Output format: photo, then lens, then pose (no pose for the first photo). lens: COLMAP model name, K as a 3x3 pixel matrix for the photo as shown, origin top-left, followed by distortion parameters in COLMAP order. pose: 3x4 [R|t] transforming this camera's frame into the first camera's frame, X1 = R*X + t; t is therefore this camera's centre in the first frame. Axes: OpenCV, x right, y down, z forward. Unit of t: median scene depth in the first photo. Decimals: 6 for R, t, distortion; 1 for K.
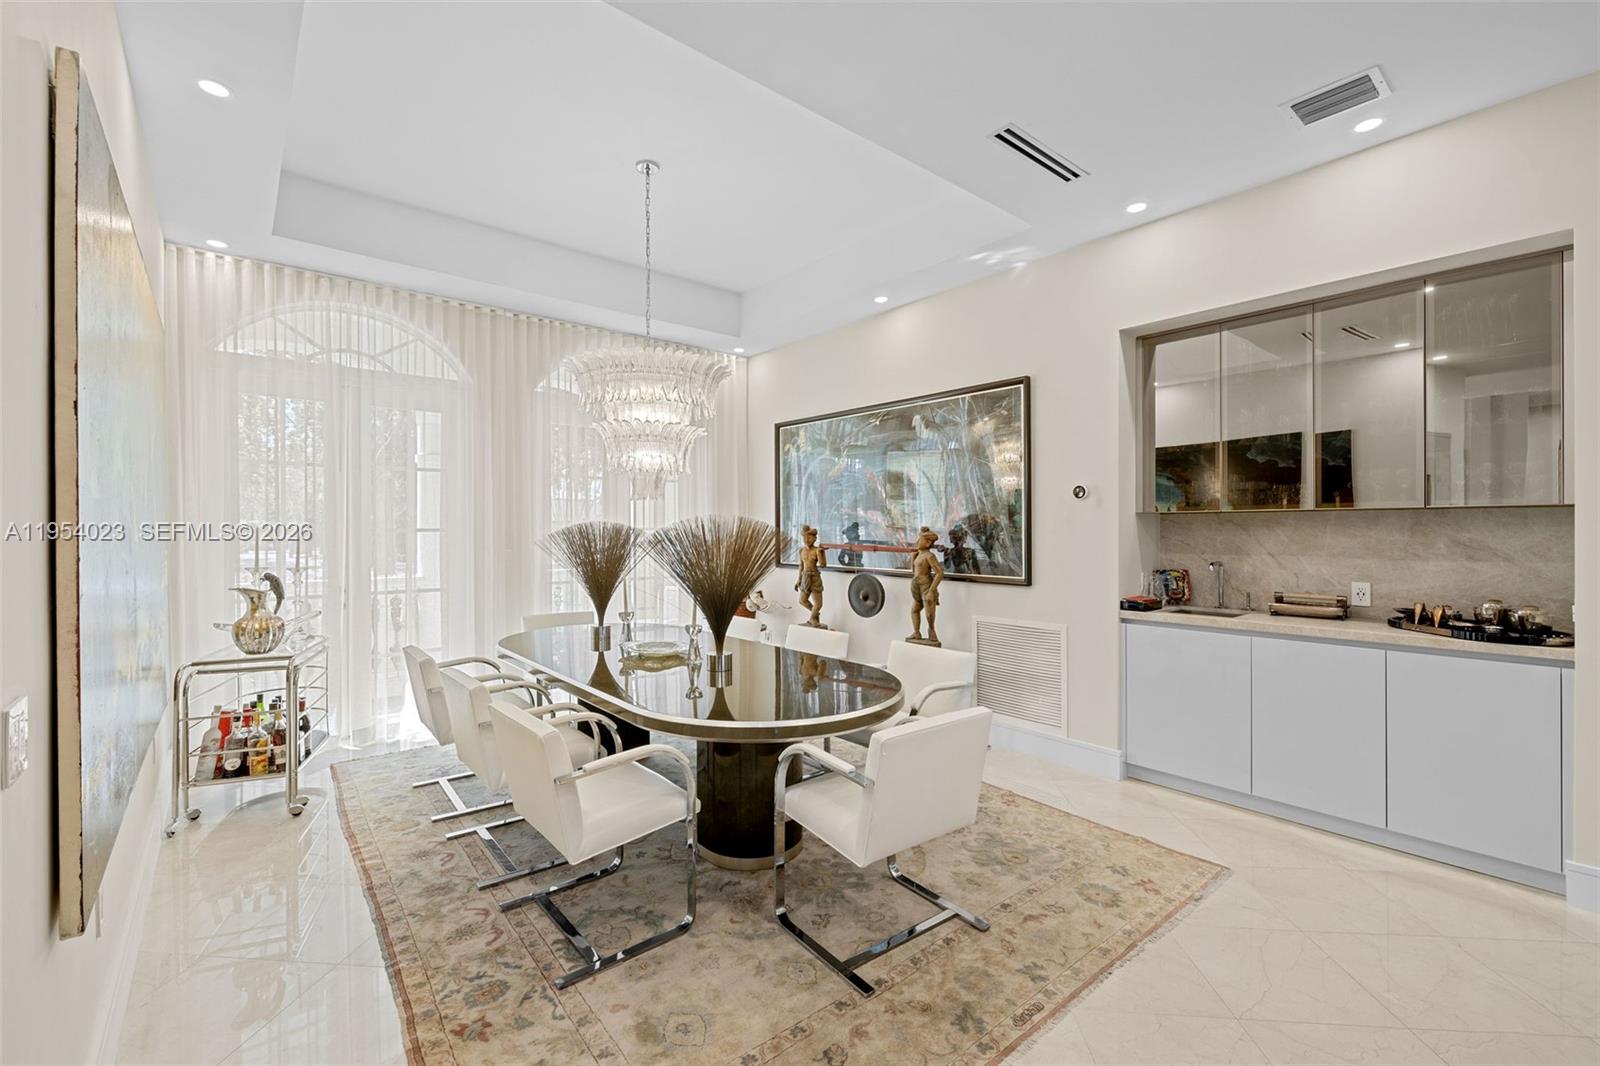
lens RADIAL K [[665.9, 0, 800.0], [0, 665.9, 533.0], [0, 0, 1]] dist [-0.048589, -0.000070]
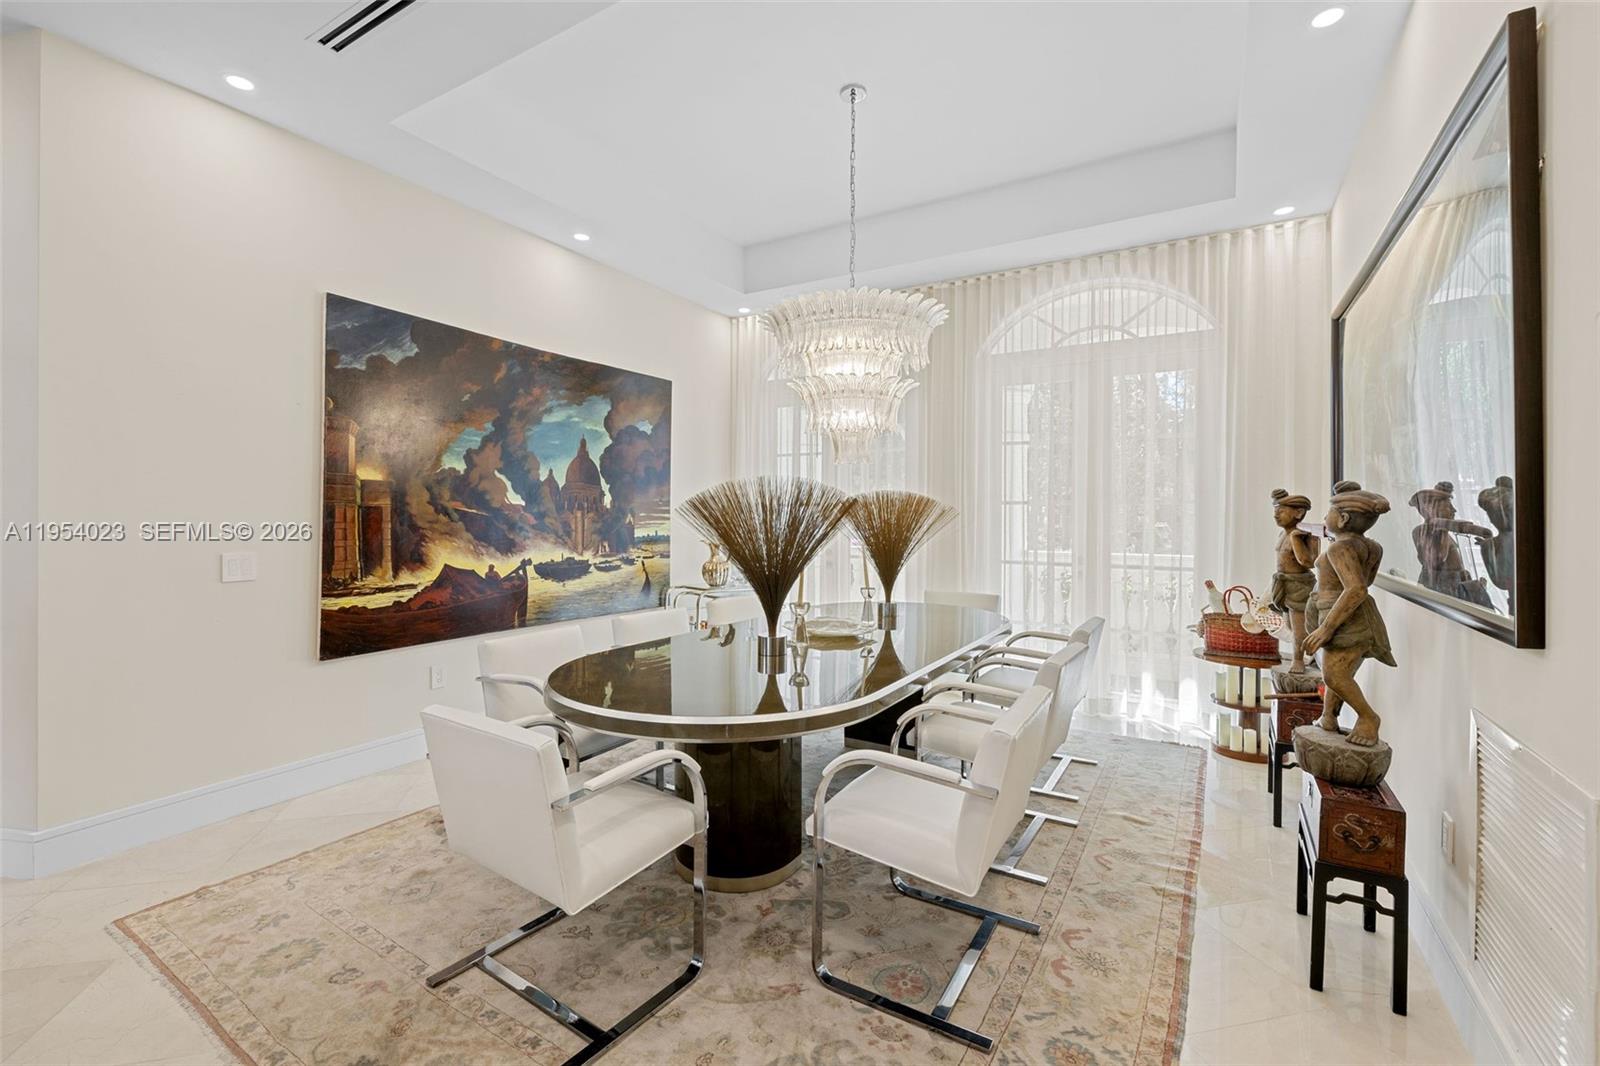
lens RADIAL K [[695.6, 0, 796.6], [0, 695.6, 508.5], [0, 0, 1]] dist [-0.001979, -0.000150]
pose [[0.309963, 0.000104, -0.950749, 0.650609], [0.004729, 0.999987, 0.001651, 0.009507], [0.950737, -0.005008, 0.309959, 0.630519]]
